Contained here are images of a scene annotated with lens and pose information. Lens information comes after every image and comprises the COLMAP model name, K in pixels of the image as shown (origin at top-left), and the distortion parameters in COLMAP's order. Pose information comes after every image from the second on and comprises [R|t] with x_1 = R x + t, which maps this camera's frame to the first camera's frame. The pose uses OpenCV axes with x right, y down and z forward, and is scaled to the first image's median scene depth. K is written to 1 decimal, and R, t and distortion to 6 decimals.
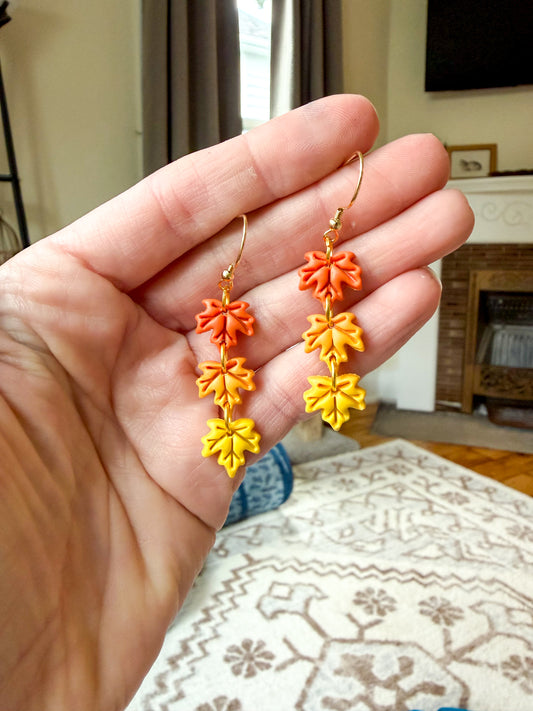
lens RADIAL K [[517.3, 0, 265.4], [0, 517.3, 318.0], [0, 0, 1]] dist [0.019345, -0.007204]
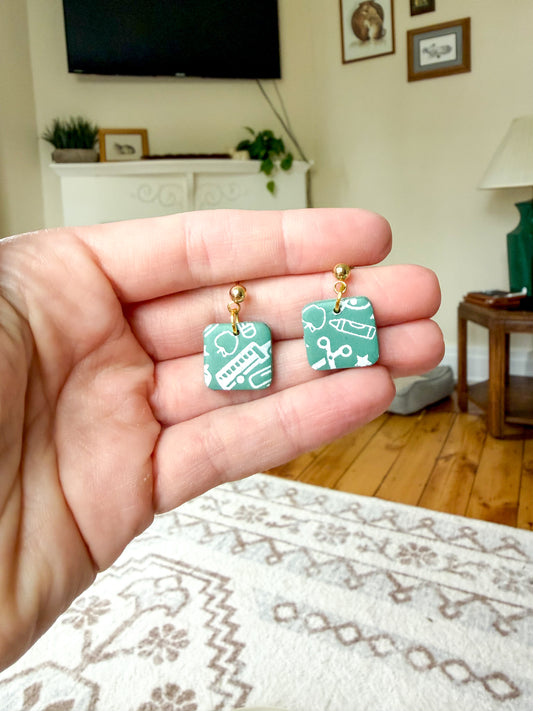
lens RADIAL K [[517.3, 0, 266.9], [0, 517.3, 284.3], [0, 0, 1]] dist [0.019345, -0.007204]
pose [[0.858065, -0.096956, 0.504305, 0.158111], [0.116321, 0.993187, -0.006970, 0.018151], [-0.500193, 0.064642, 0.863498, -0.007172]]
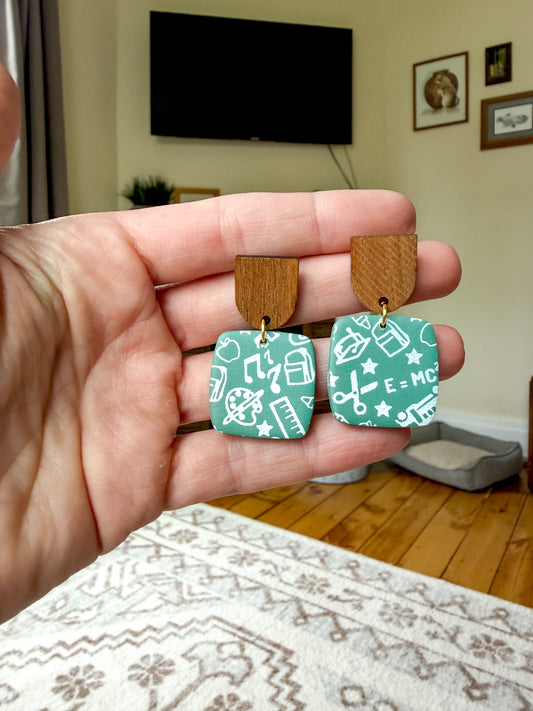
lens RADIAL K [[517.3, 0, 264.7], [0, 517.3, 305.2], [0, 0, 1]] dist [0.019345, -0.007204]
pose [[0.905446, -0.021058, 0.423939, 0.108610], [0.059457, 0.995214, -0.077554, -0.004829], [-0.420277, 0.095427, 0.902364, 0.003185]]
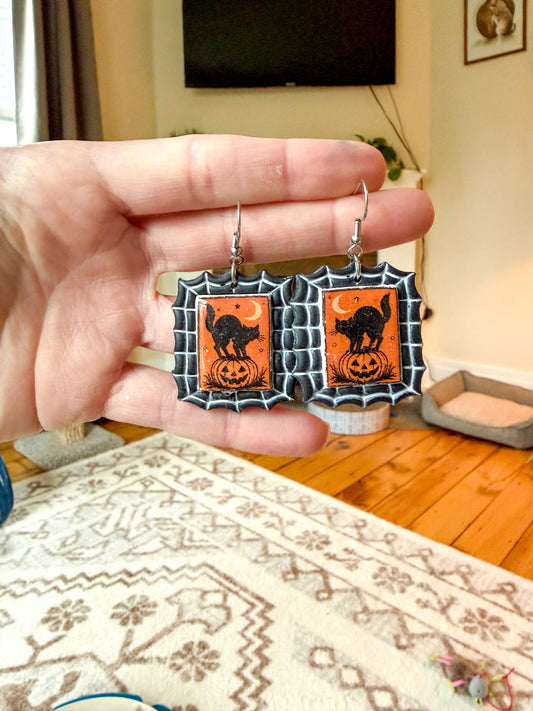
lens RADIAL K [[517.3, 0, 265.5], [0, 517.3, 277.8], [0, 0, 1]] dist [0.019345, -0.007204]
pose [[0.962319, -0.043474, 0.268425, 0.267553], [0.056783, 0.997502, -0.042018, -0.004617], [-0.265928, 0.055677, 0.962384, -0.034784]]
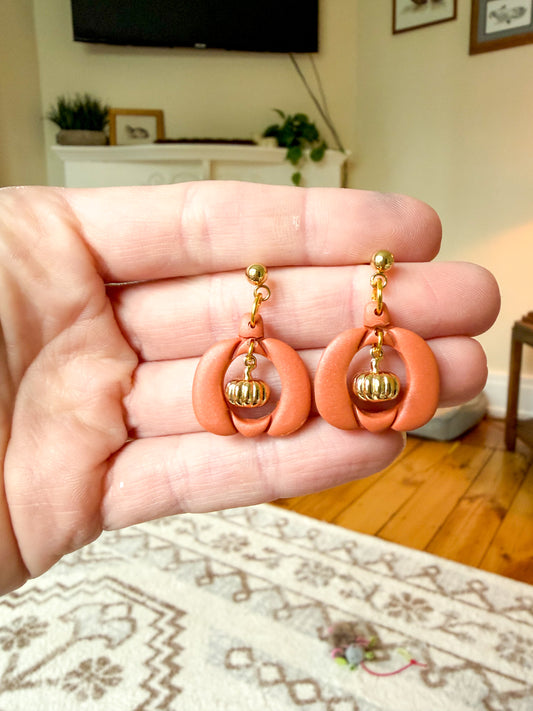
lens RADIAL K [[550.1, 0, 270.0], [0, 550.1, 341.7], [0, 0, 1]] dist [0.011658, -0.007459]
pose [[0.907653, -0.085638, 0.410893, 0.297658], [0.069837, 0.996131, 0.053344, 0.061560], [-0.413871, -0.019722, 0.910122, 0.028981]]
